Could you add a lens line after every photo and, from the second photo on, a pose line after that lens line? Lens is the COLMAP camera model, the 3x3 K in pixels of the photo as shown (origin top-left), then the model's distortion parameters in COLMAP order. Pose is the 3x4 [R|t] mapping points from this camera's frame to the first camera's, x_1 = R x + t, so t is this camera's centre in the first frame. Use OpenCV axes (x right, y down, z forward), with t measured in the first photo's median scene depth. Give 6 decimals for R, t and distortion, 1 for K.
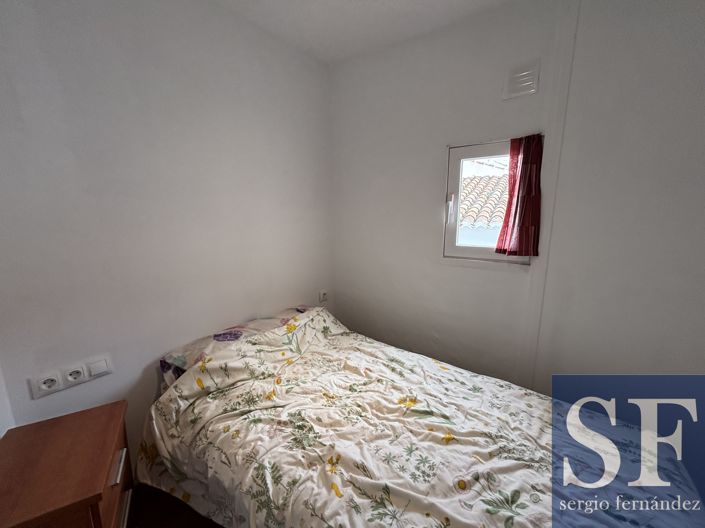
lens RADIAL K [[281.9, 0, 352.5], [0, 281.9, 264.0], [0, 0, 1]] dist [-0.000790, 0.000072]
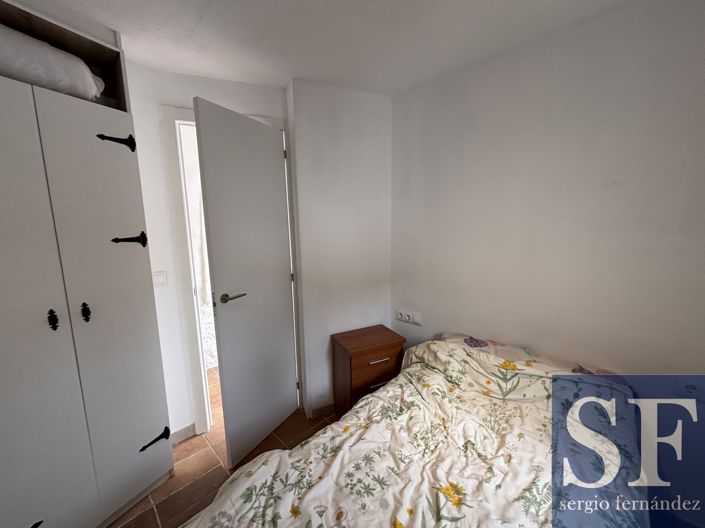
lens RADIAL K [[281.9, 0, 352.5], [0, 281.9, 264.0], [0, 0, 1]] dist [-0.000790, 0.000072]
pose [[-0.074523, 0.146713, -0.986368, 0.843480], [-0.167732, 0.973182, 0.157425, -0.189434], [0.983012, 0.177177, -0.047916, 0.620074]]
